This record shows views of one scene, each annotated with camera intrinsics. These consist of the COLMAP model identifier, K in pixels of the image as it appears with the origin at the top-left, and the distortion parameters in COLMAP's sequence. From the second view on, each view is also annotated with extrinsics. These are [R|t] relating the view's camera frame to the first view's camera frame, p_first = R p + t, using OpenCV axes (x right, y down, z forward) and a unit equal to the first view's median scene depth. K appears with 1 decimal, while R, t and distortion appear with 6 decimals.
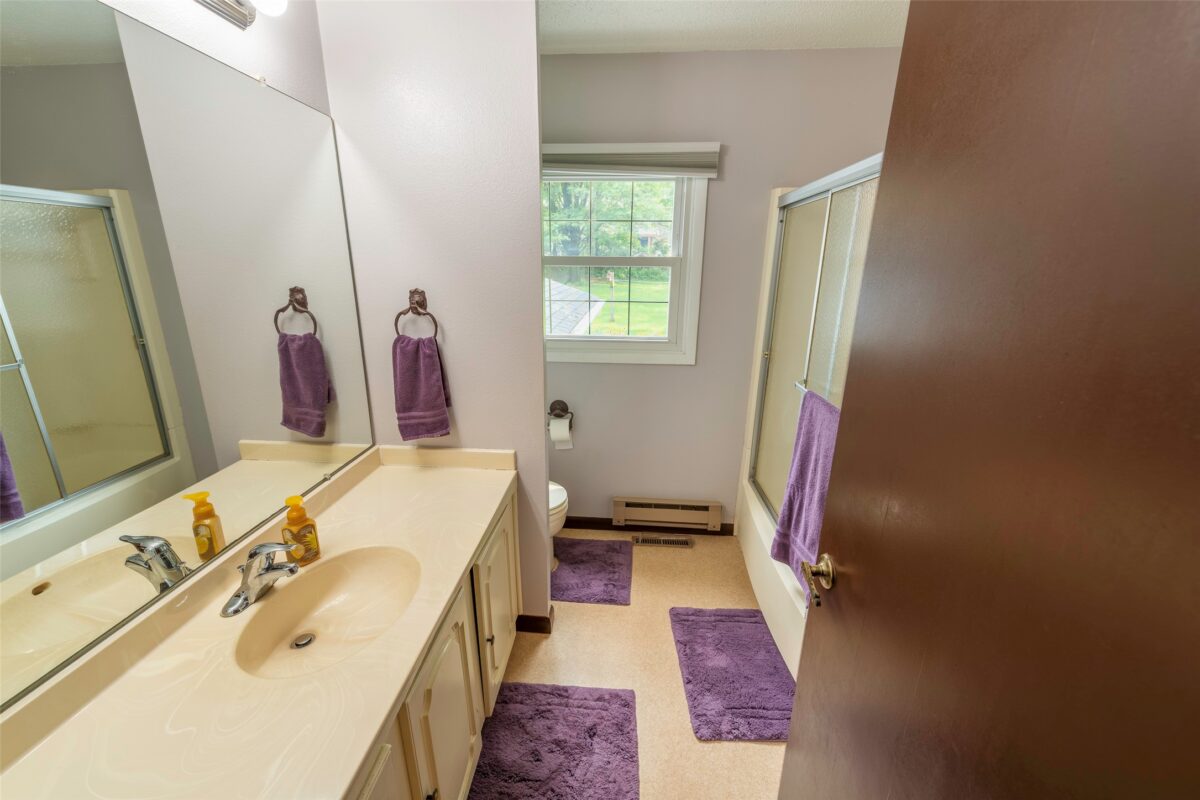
lens RADIAL K [[466.6, 0, 597.0], [0, 466.6, 398.5], [0, 0, 1]] dist [0.010578, -0.002938]
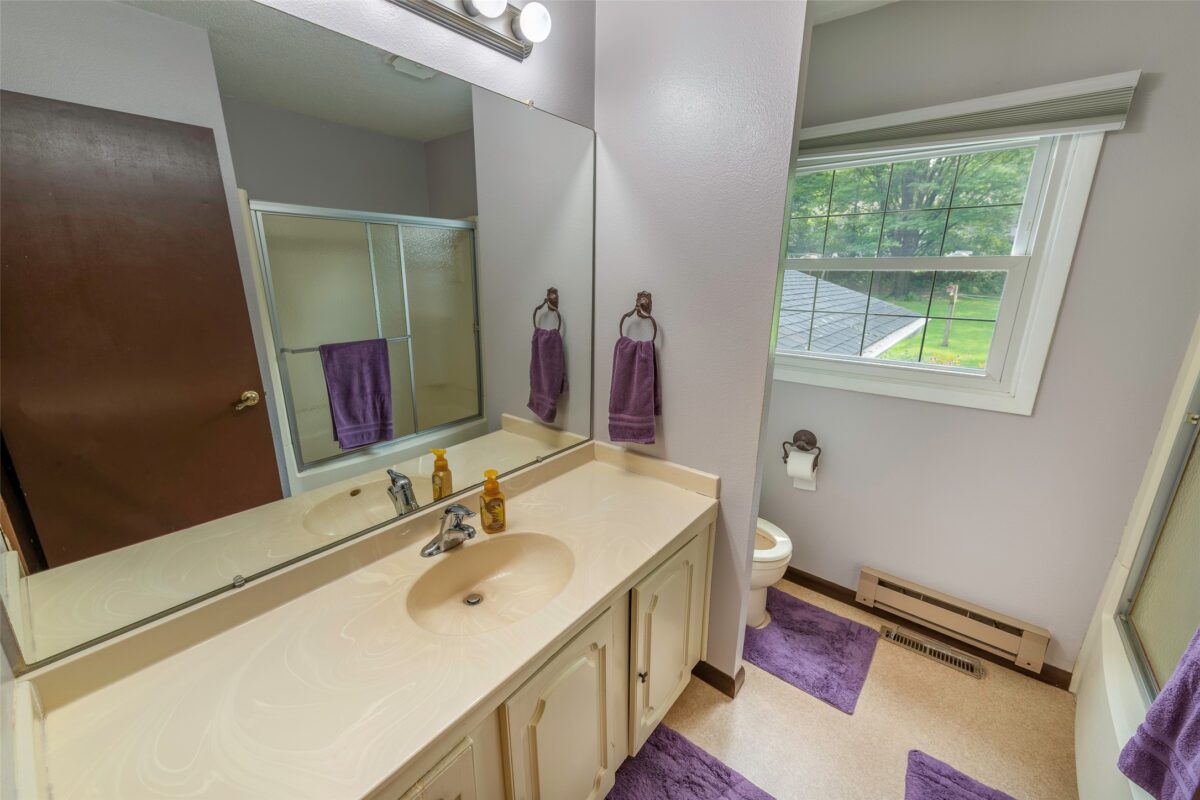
lens RADIAL K [[466.6, 0, 602.4], [0, 466.6, 398.5], [0, 0, 1]] dist [0.010578, -0.002938]
pose [[0.816710, 0.148283, -0.557671, 0.104107], [-0.161561, 0.986528, 0.025708, -0.019692], [0.553971, 0.069102, 0.829664, 0.128885]]
